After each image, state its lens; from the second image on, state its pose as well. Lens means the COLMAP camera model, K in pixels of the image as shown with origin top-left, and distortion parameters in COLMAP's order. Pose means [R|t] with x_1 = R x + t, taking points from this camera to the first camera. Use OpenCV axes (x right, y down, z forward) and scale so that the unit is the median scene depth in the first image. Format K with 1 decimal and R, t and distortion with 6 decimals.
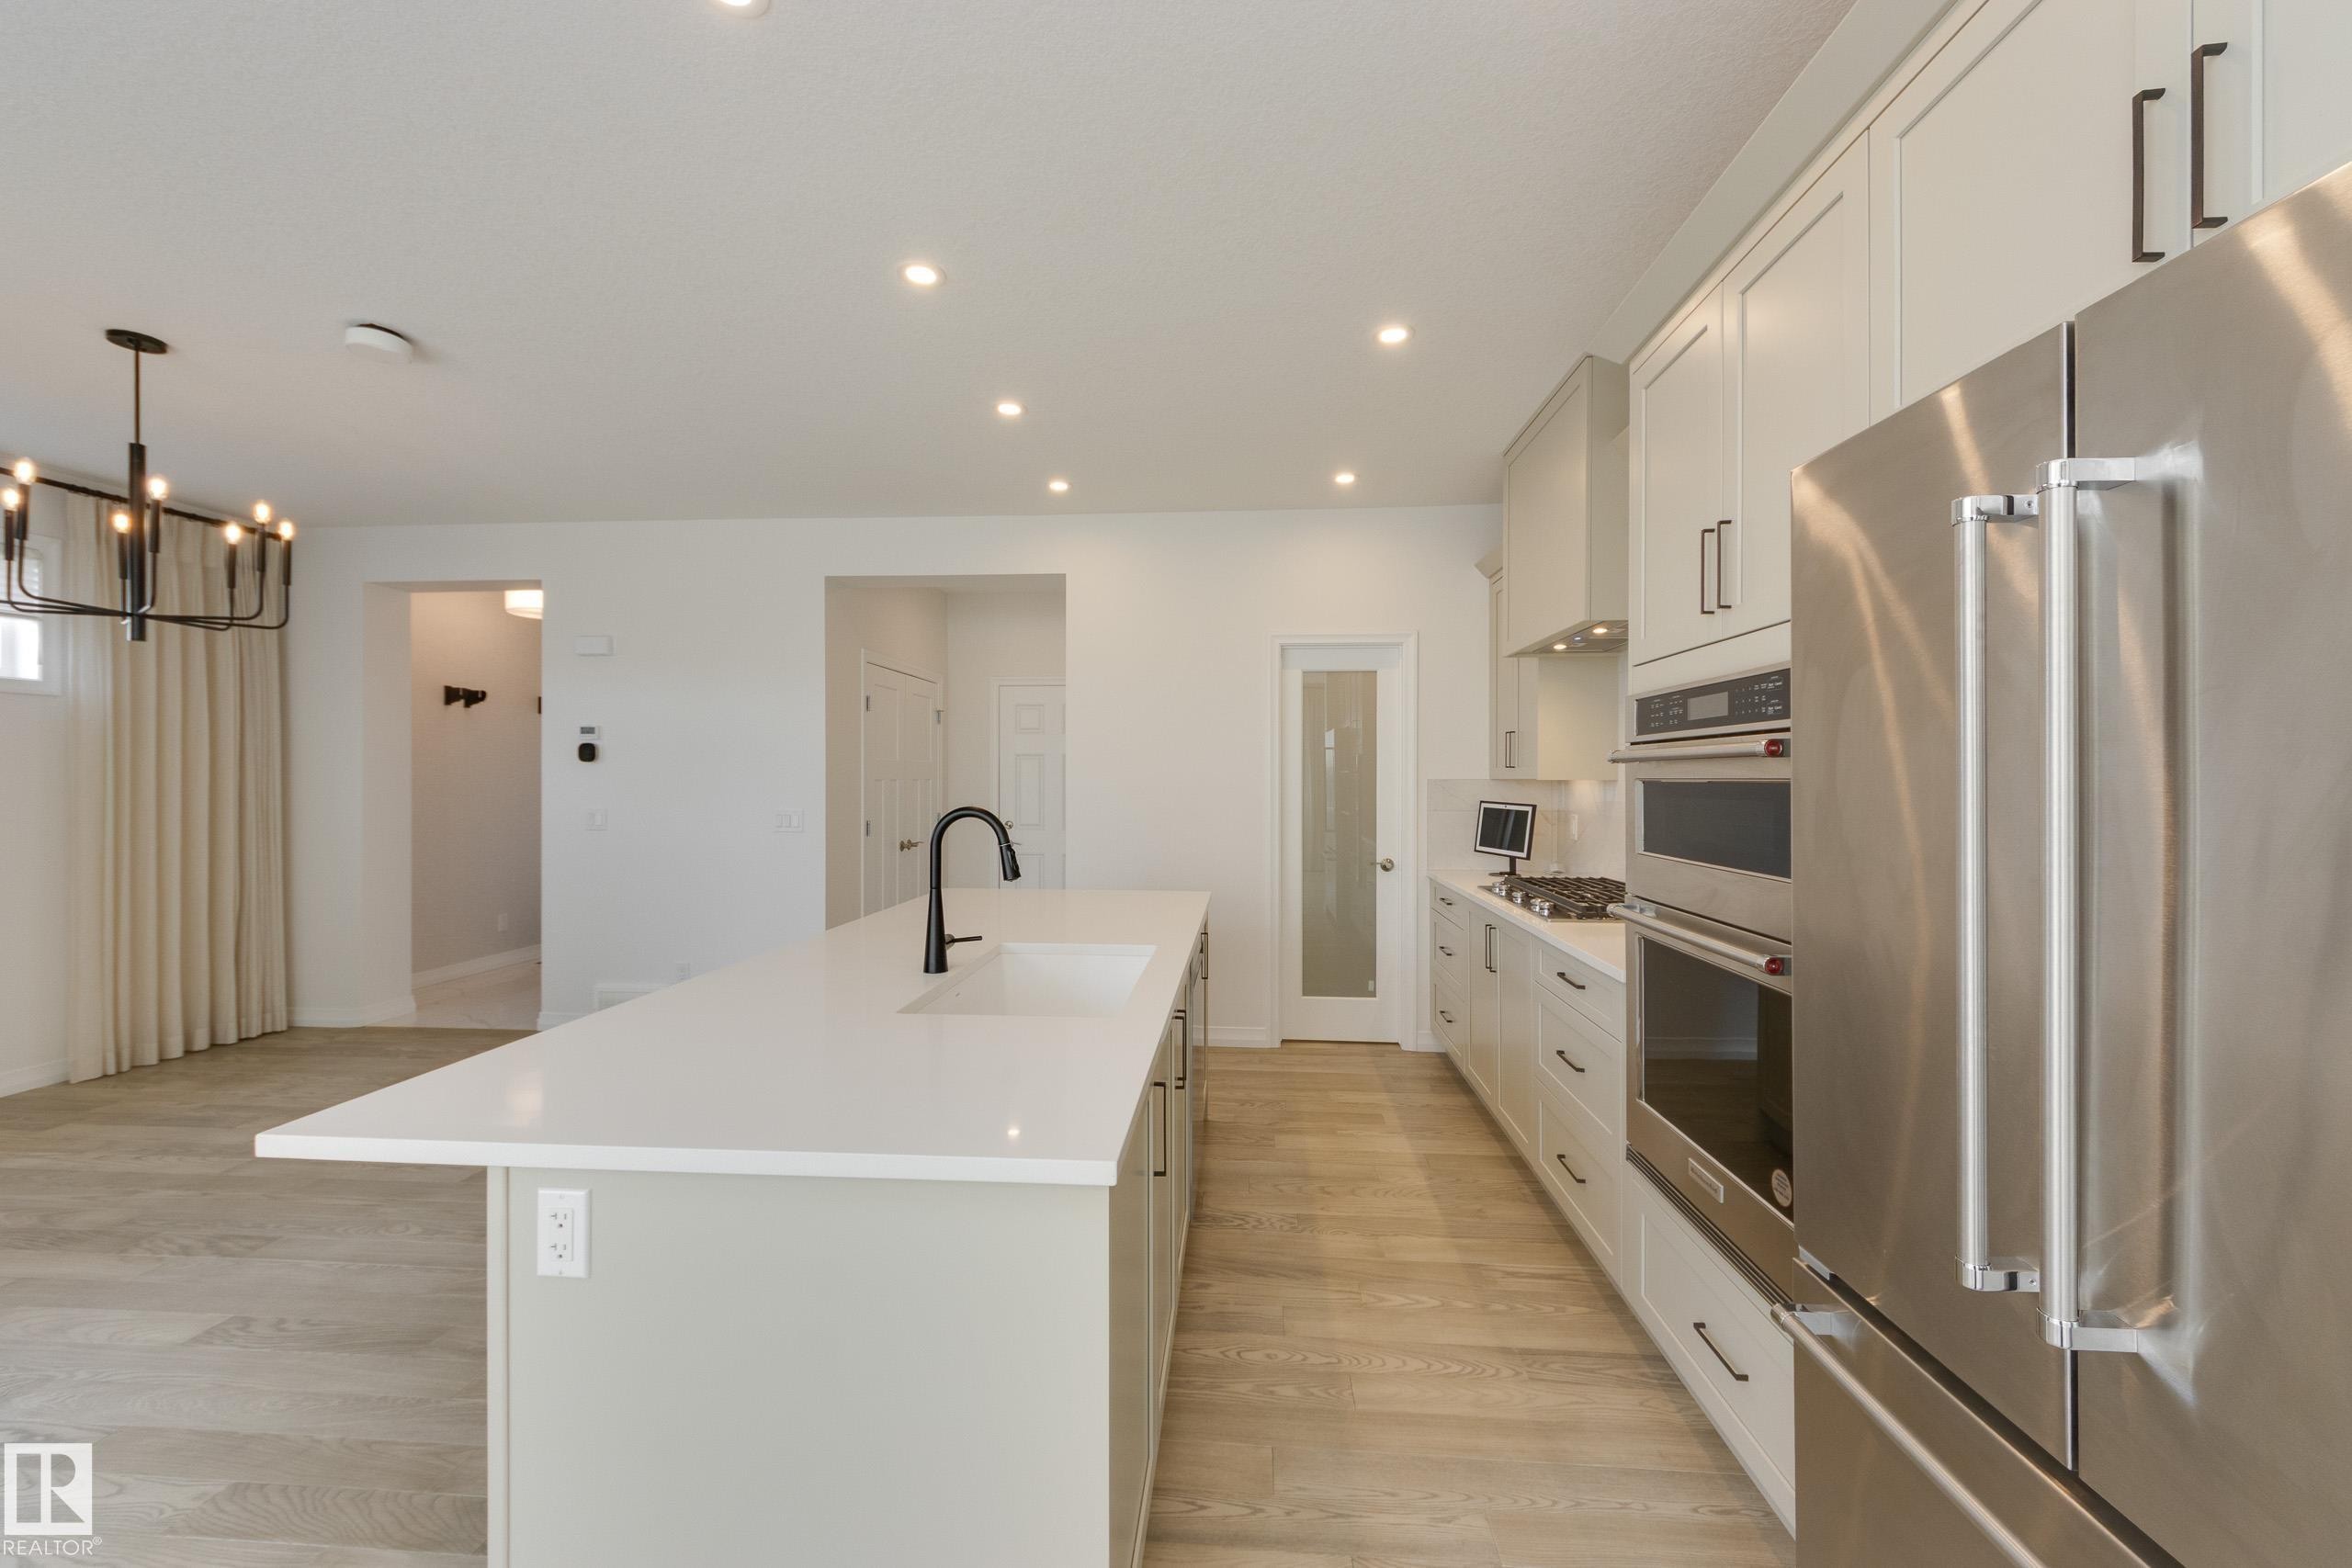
lens RADIAL K [[918.1, 0, 1186.7], [0, 918.1, 779.1], [0, 0, 1]] dist [0.008267, -0.003014]
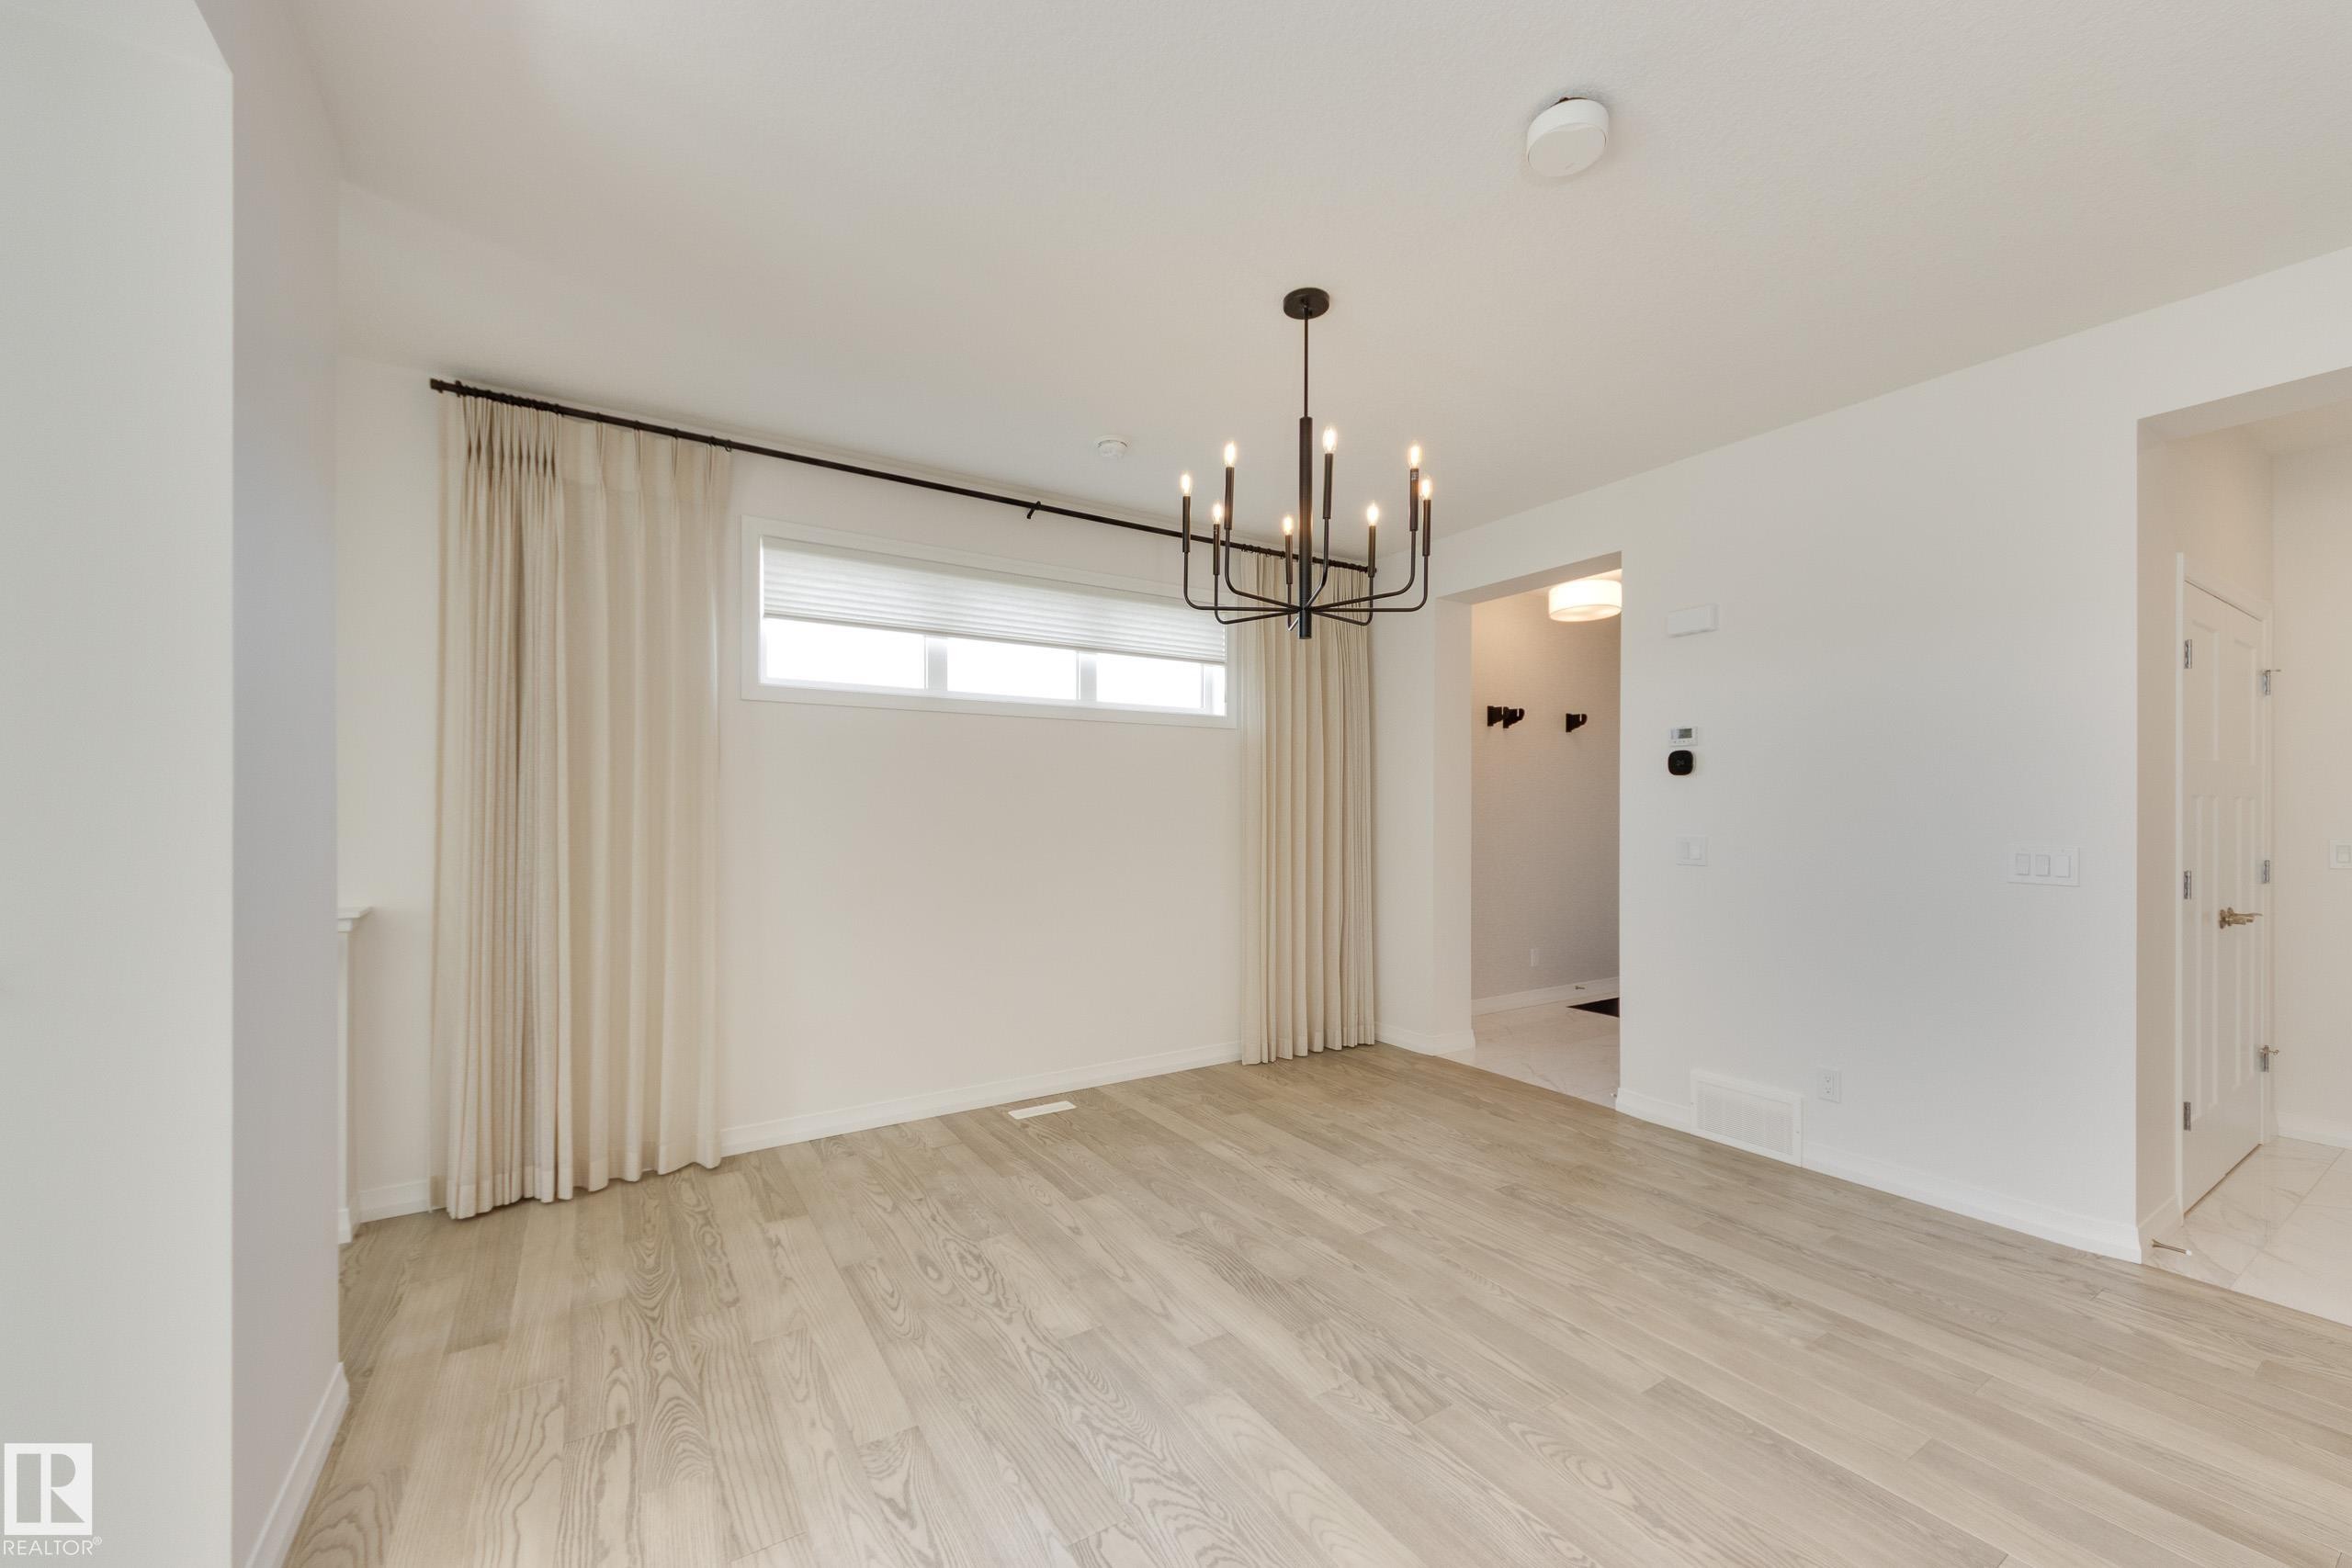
lens RADIAL K [[918.1, 0, 1185.9], [0, 918.1, 828.9], [0, 0, 1]] dist [0.008267, -0.003014]
pose [[0.605189, 0.014496, -0.795950, -0.340878], [-0.000542, 0.999841, 0.017798, 0.014190], [0.796082, -0.010340, 0.605101, 0.251743]]
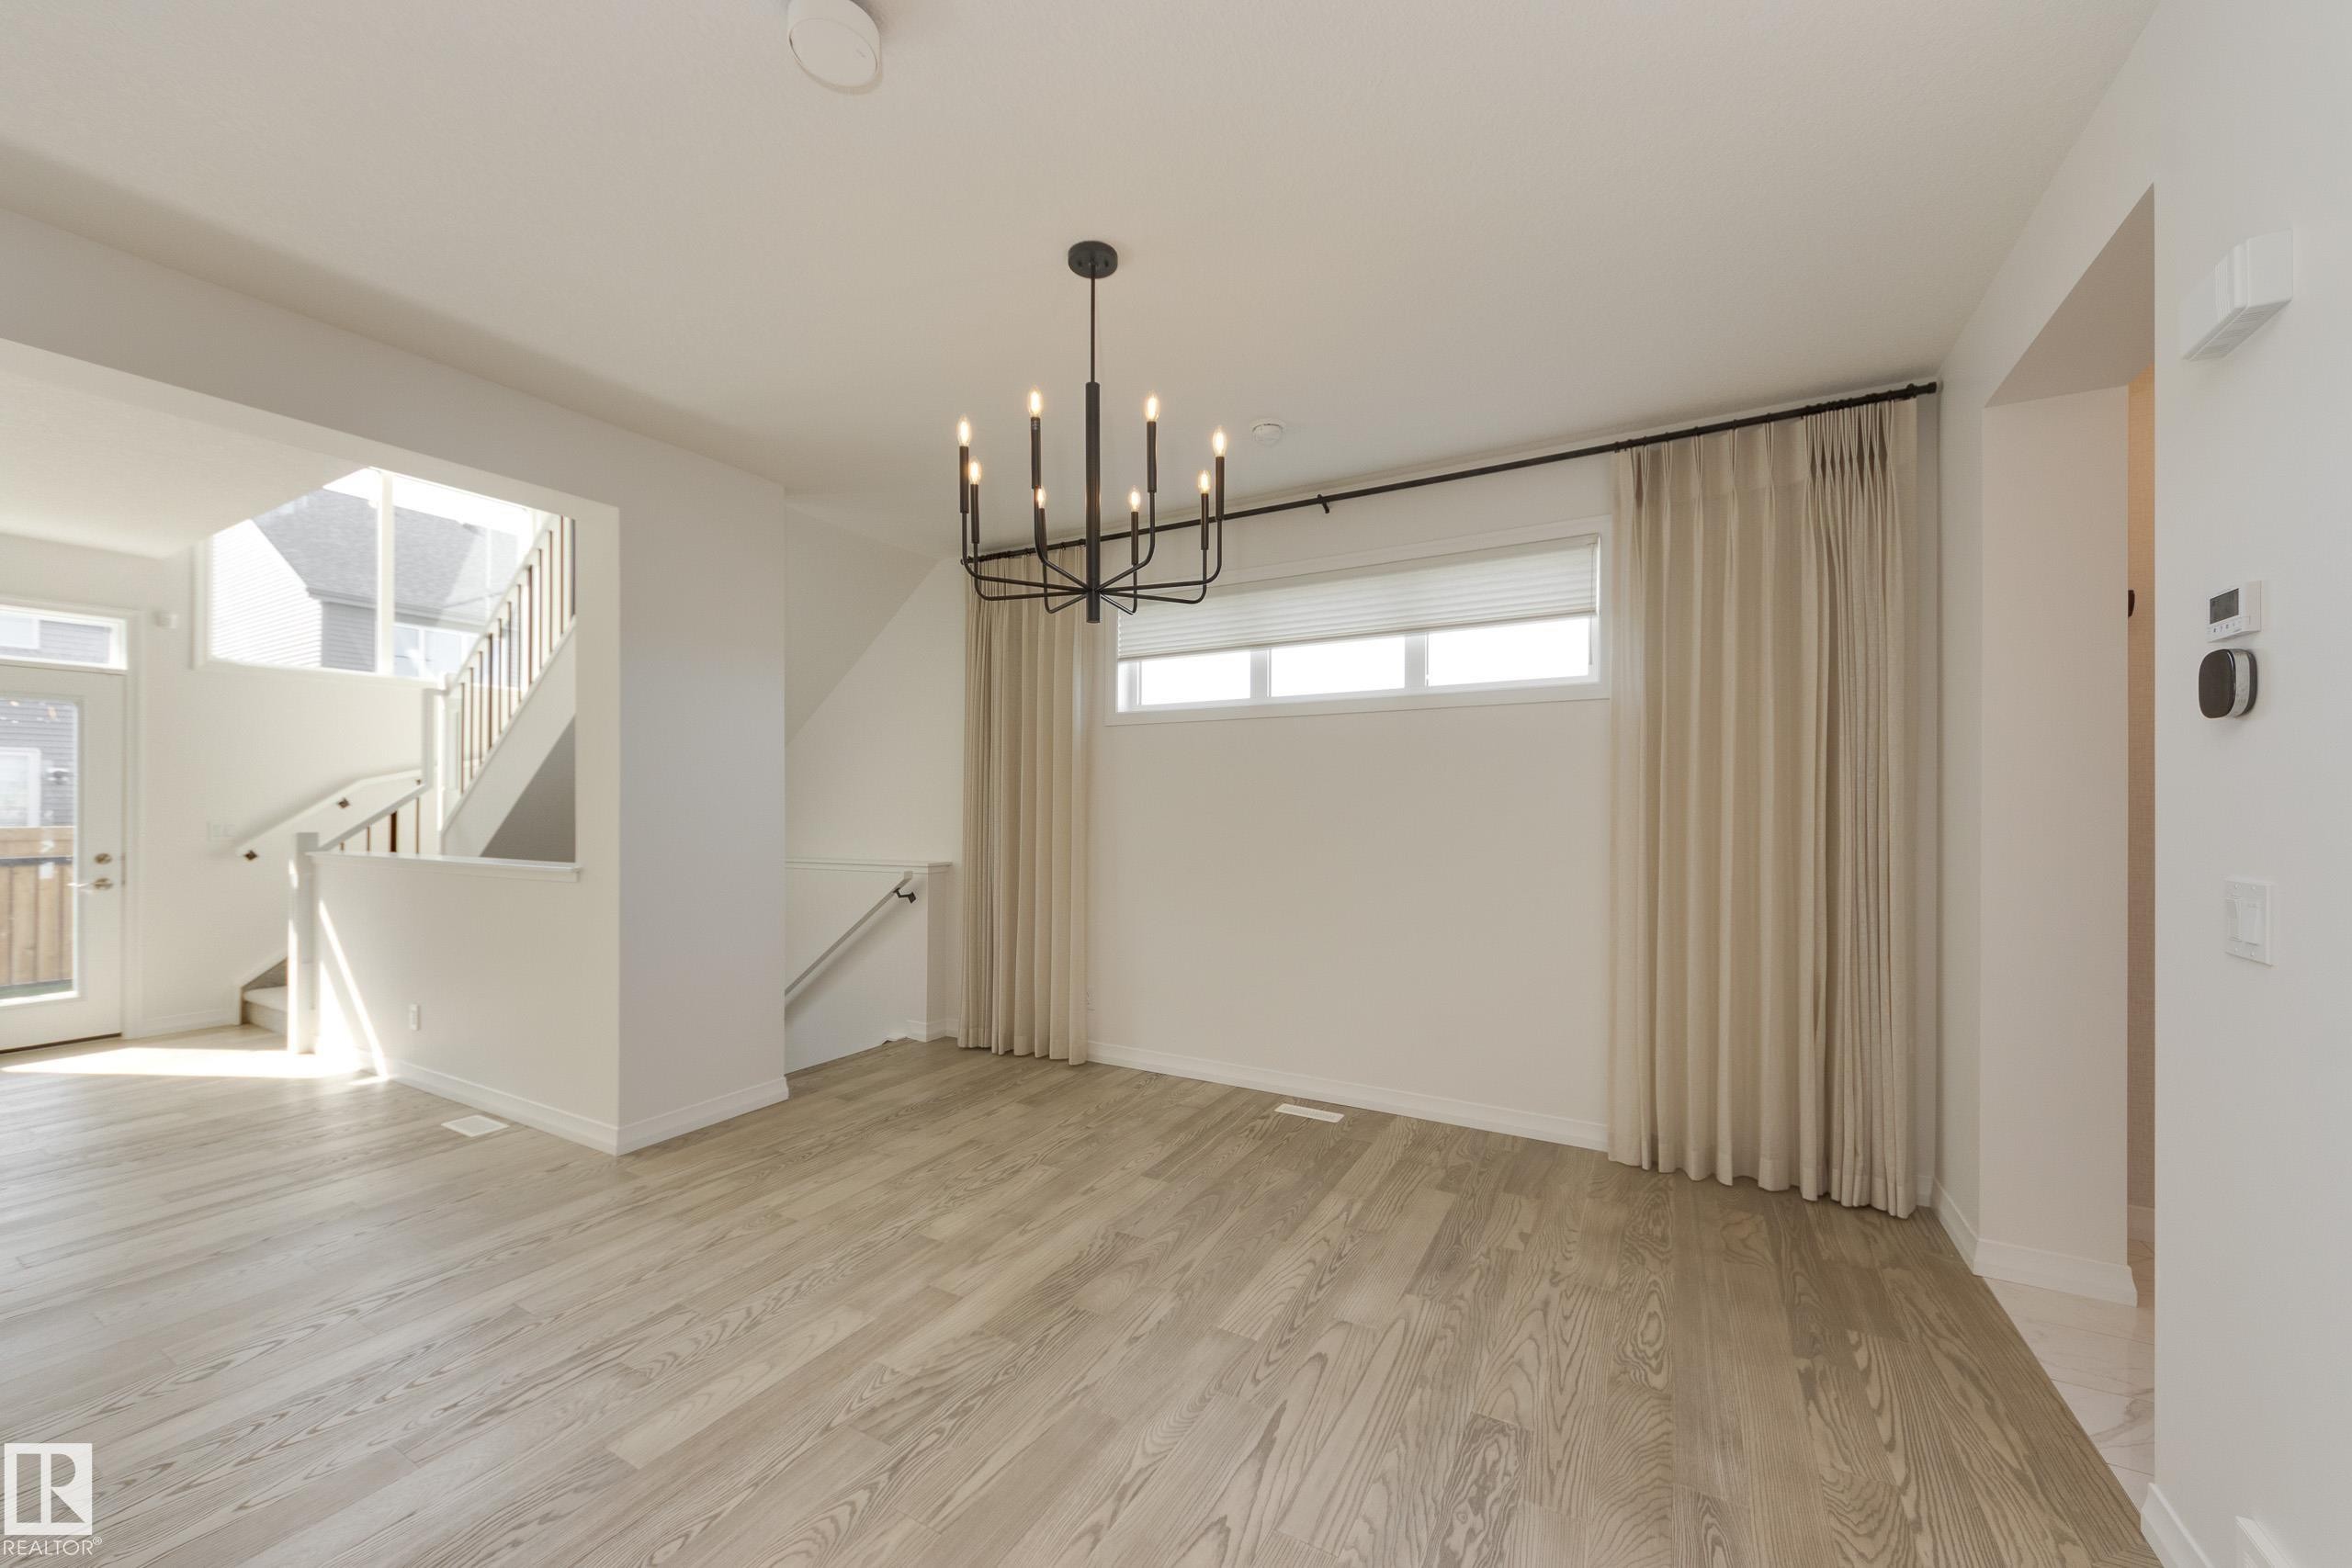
lens RADIAL K [[889.0, 0, 1153.4], [0, 889.0, 807.9], [0, 0, 1]] dist [0.011522, -0.002380]
pose [[-0.428251, -0.001418, -0.903659, -0.297099], [-0.005340, 0.999985, 0.000961, 0.012082], [0.903644, 0.005237, -0.428252, 0.951617]]
